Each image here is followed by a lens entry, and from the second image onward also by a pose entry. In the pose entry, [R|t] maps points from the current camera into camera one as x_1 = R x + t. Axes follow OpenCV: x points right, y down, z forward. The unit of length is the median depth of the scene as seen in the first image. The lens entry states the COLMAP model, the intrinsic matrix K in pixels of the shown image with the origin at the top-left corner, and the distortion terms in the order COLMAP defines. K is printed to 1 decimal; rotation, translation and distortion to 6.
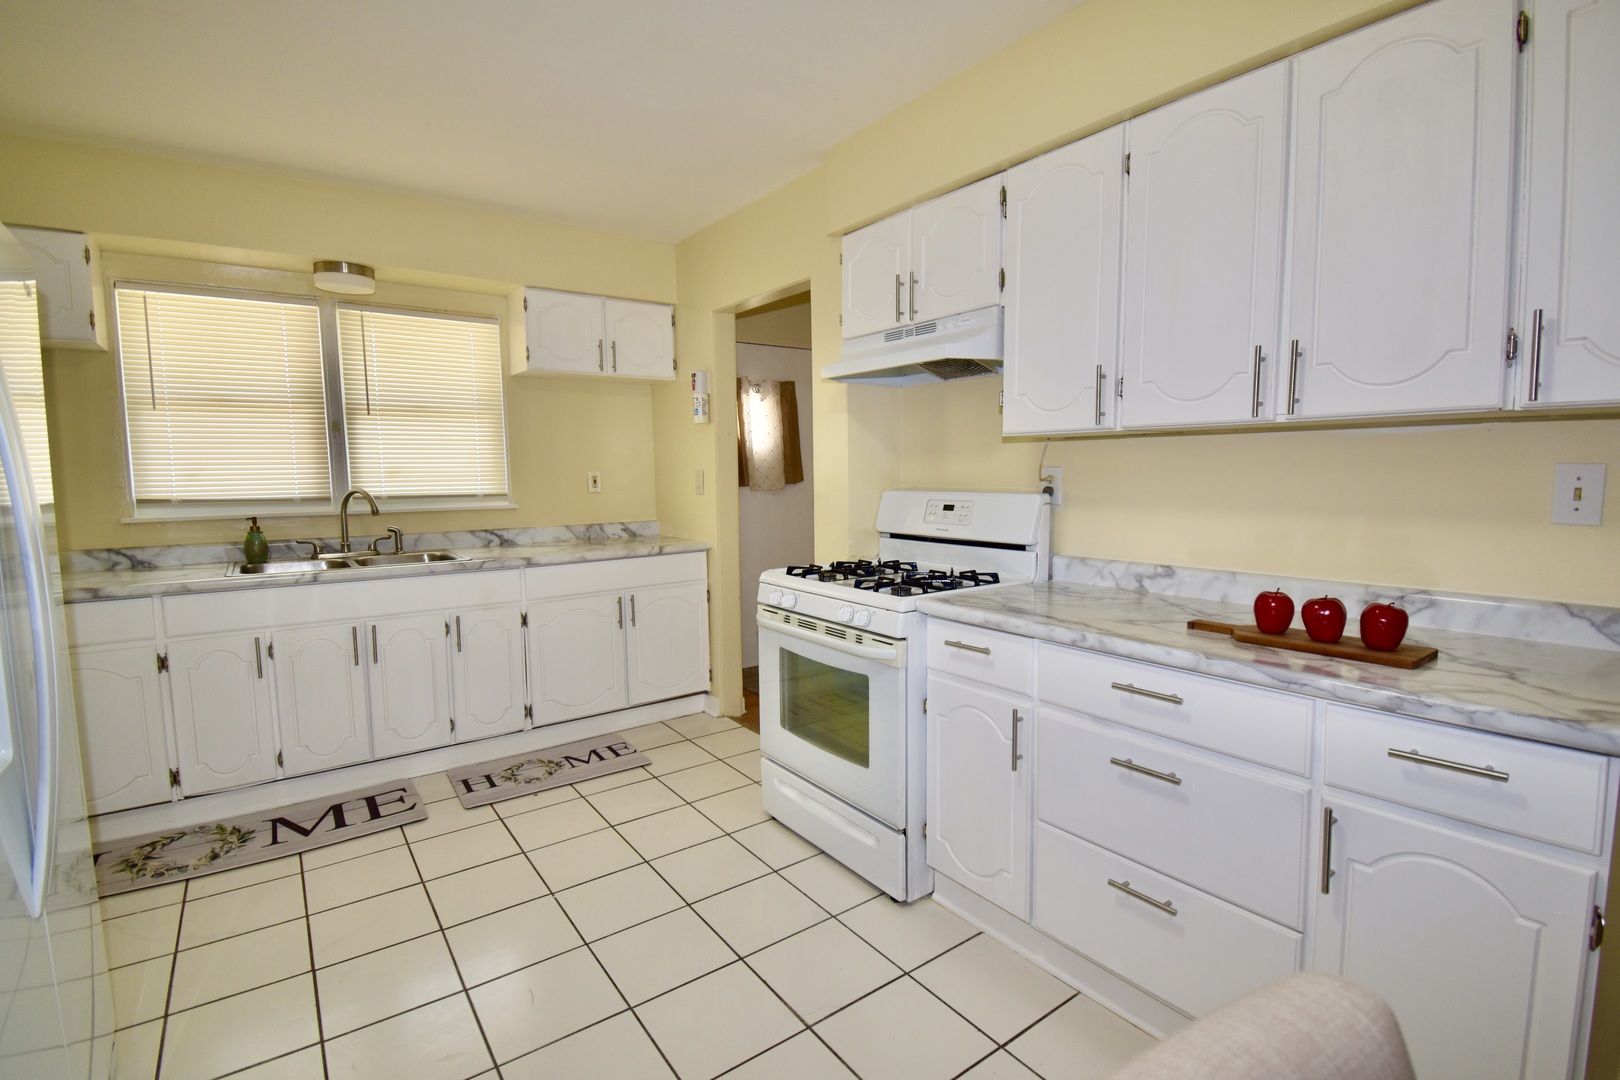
lens RADIAL K [[751.8, 0, 816.9], [0, 751.8, 541.5], [0, 0, 1]] dist [0.024782, -0.030384]
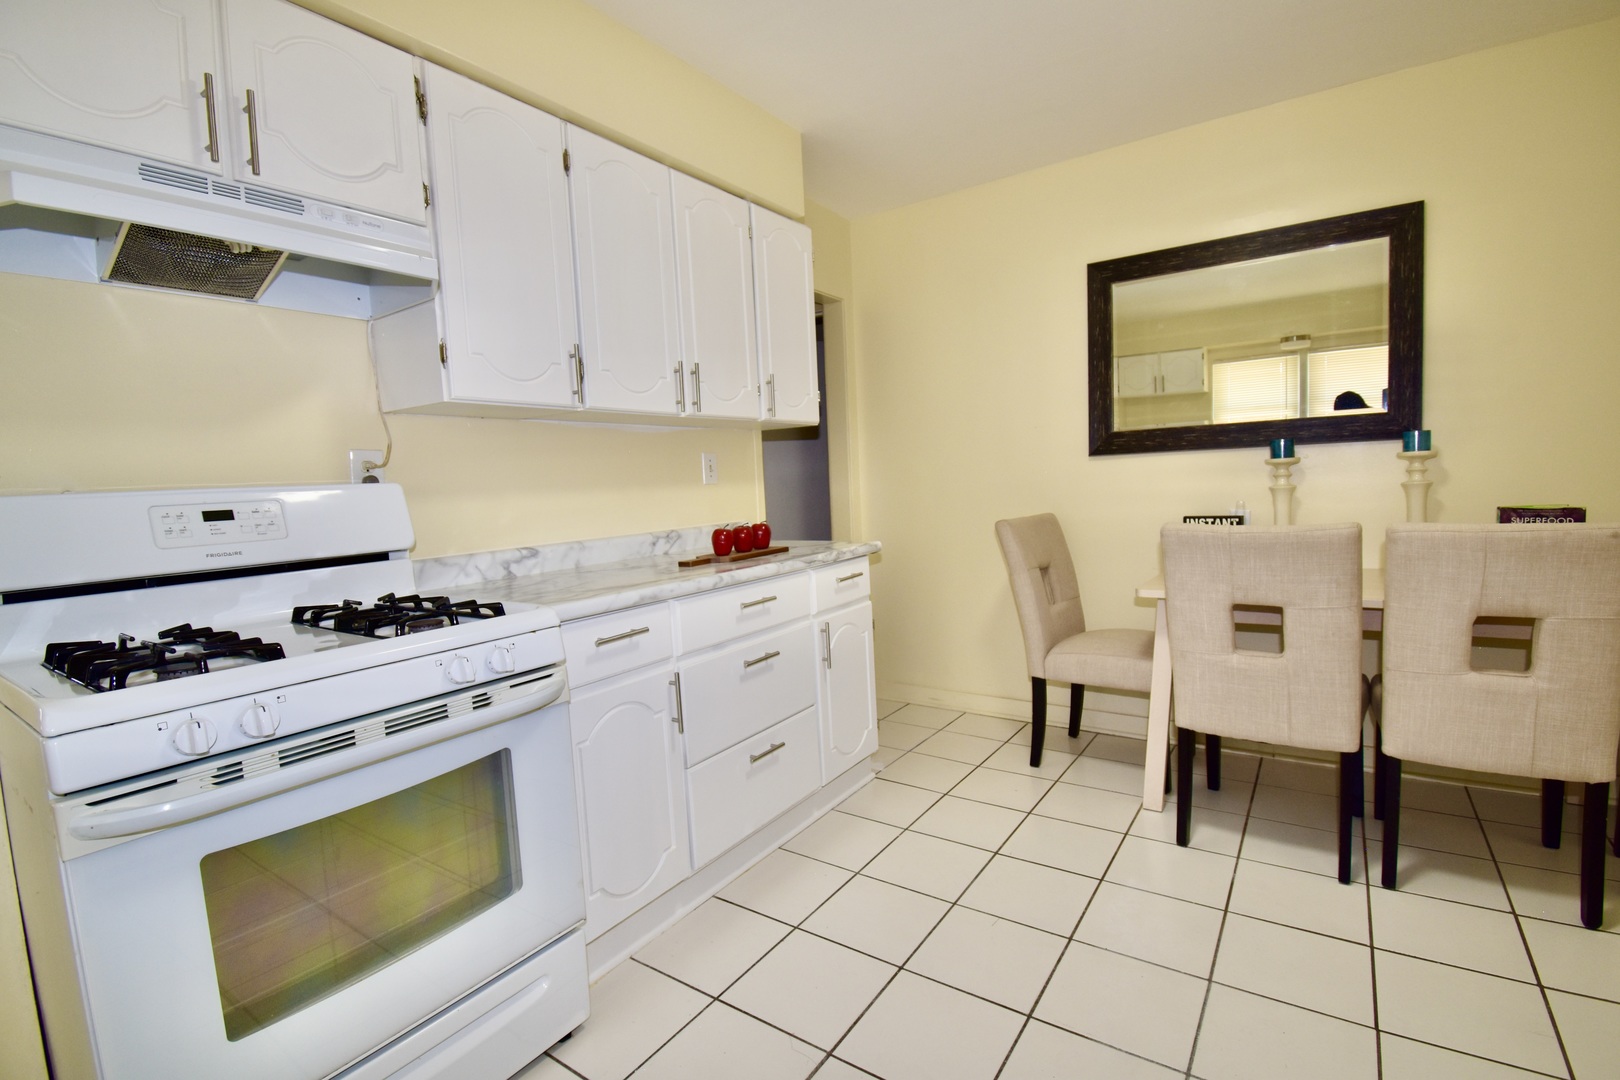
lens RADIAL K [[739.7, 0, 815.6], [0, 739.7, 541.2], [0, 0, 1]] dist [0.022366, -0.027127]
pose [[-0.331313, -0.050557, 0.942165, -0.452728], [0.141508, 0.984606, 0.102596, -0.017593], [-0.932849, 0.167316, -0.319059, 0.687088]]
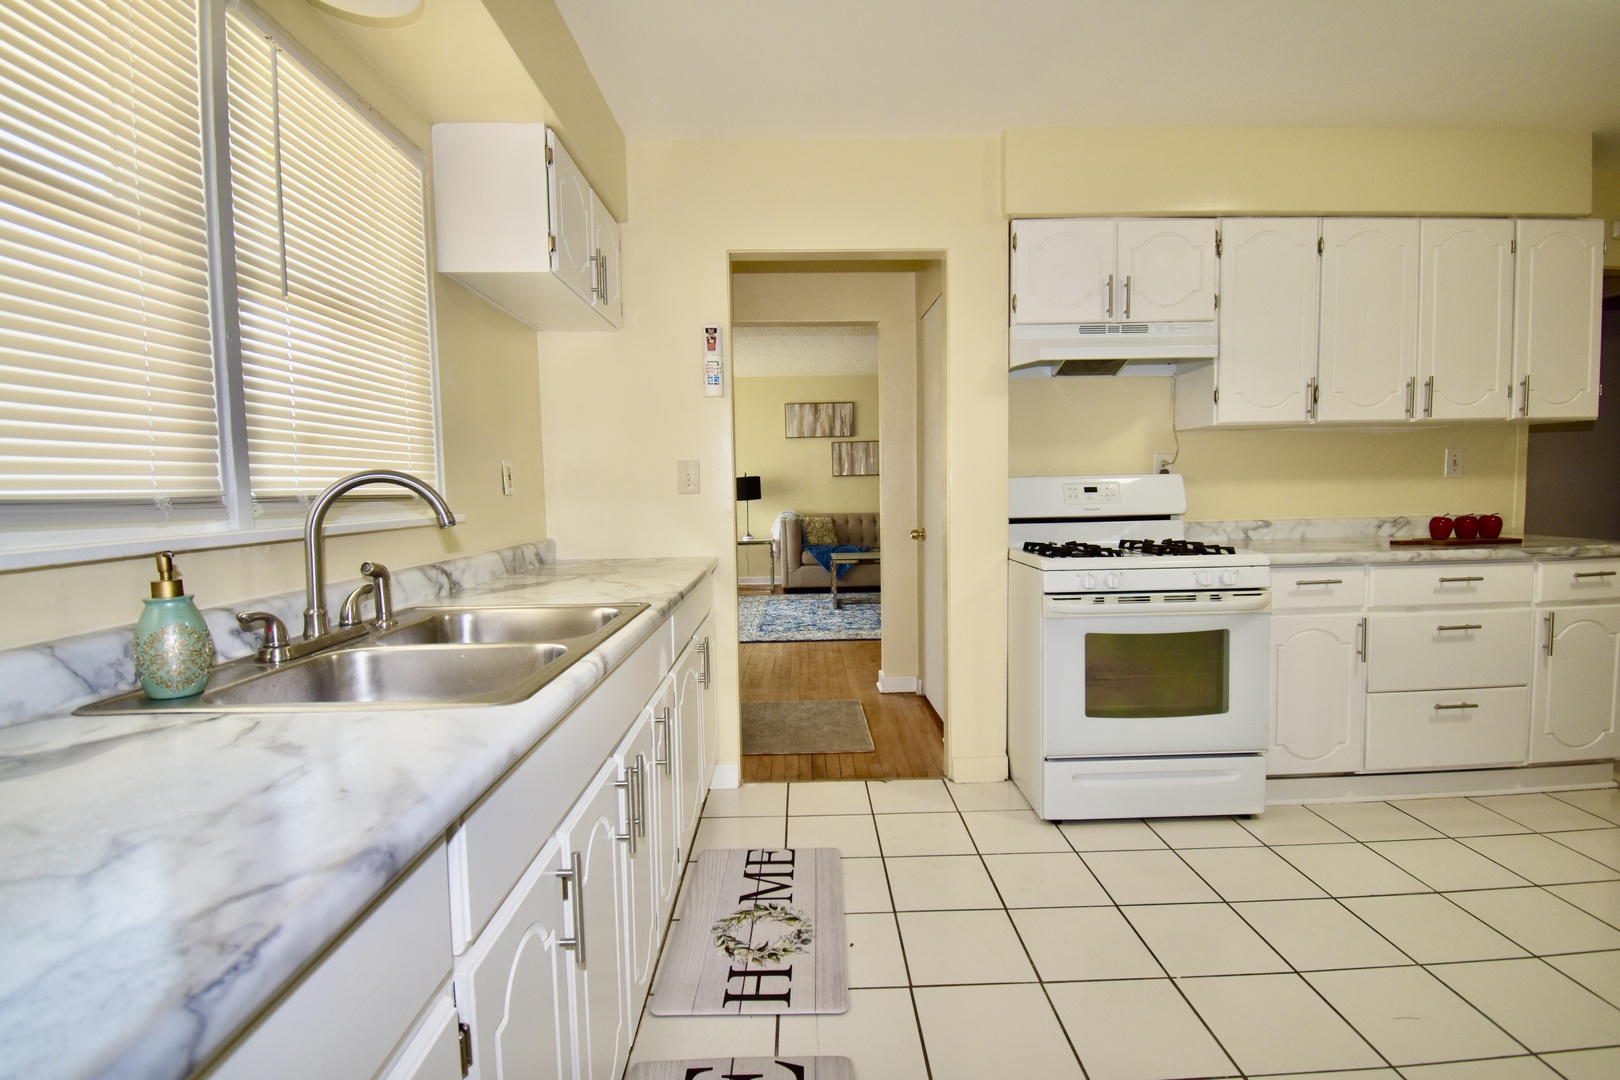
lens RADIAL K [[751.8, 0, 816.9], [0, 751.8, 541.5], [0, 0, 1]] dist [0.024782, -0.030384]
pose [[0.568739, -0.060606, 0.820282, -0.889164], [0.093105, 0.995616, 0.009006, -0.014368], [-0.817231, 0.071250, 0.571888, 0.627651]]
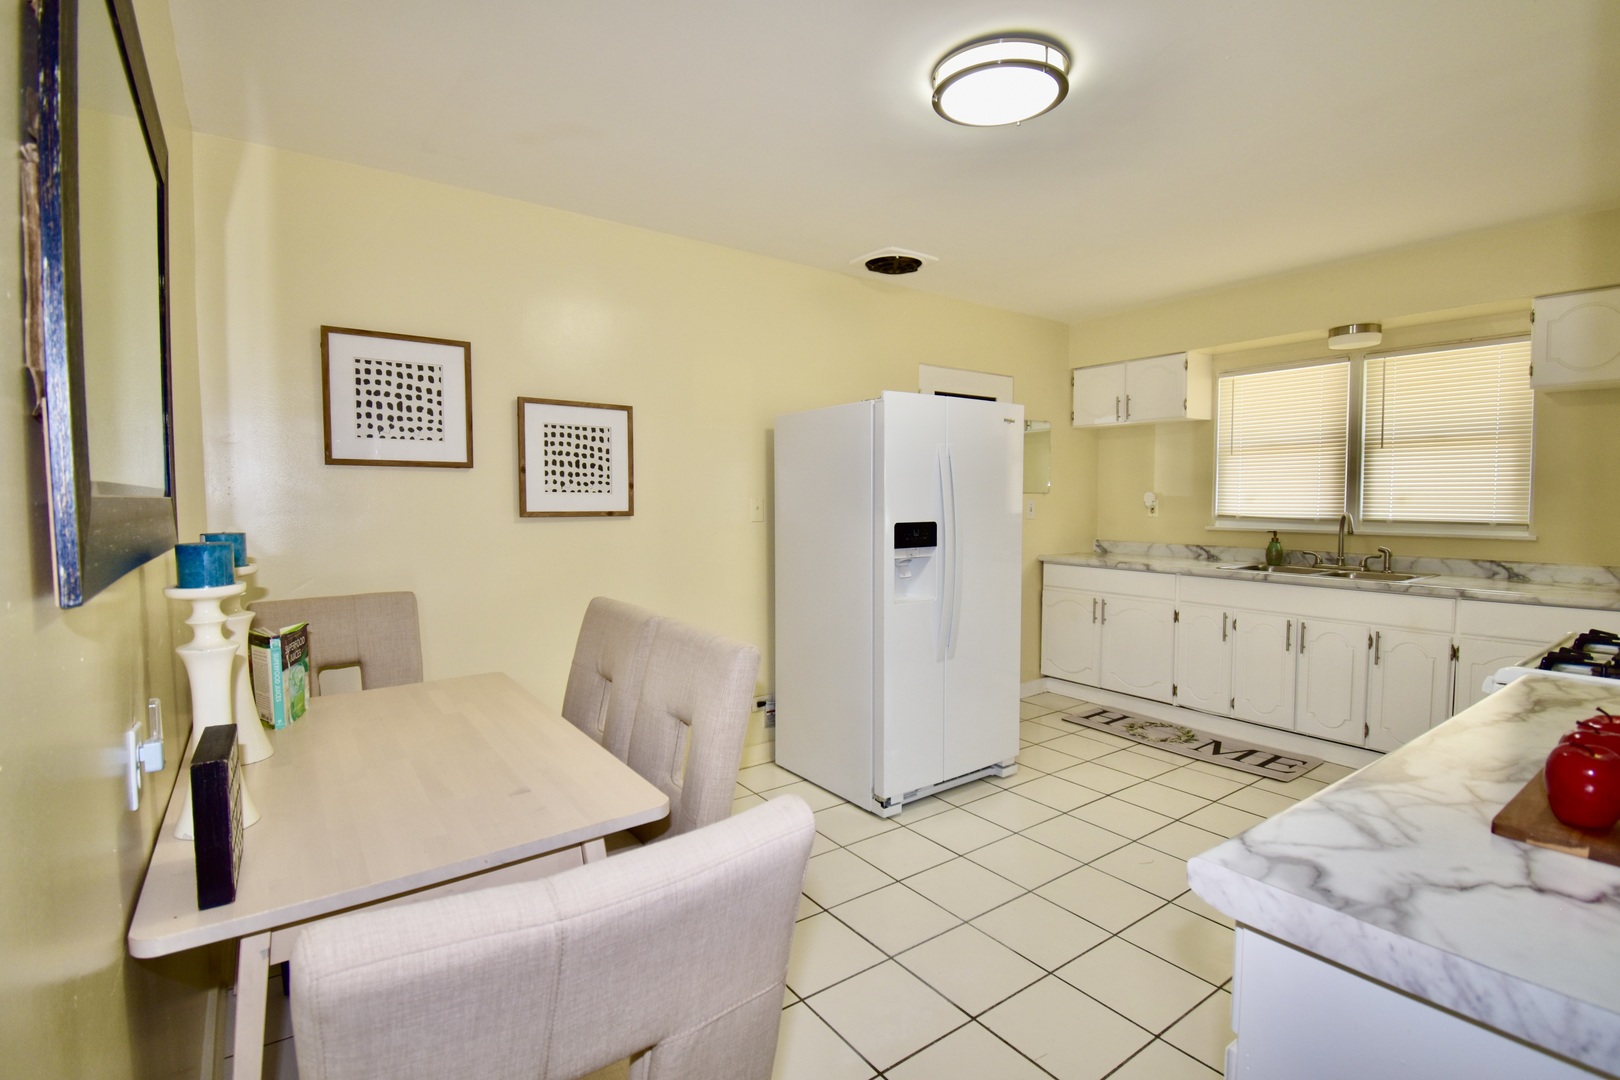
lens RADIAL K [[751.8, 0, 816.9], [0, 751.8, 541.5], [0, 0, 1]] dist [0.024782, -0.030384]
pose [[0.003602, 0.067279, -0.997728, 0.624804], [-0.095593, 0.993188, 0.066628, -0.026558], [0.995414, 0.095136, 0.010009, 0.183104]]
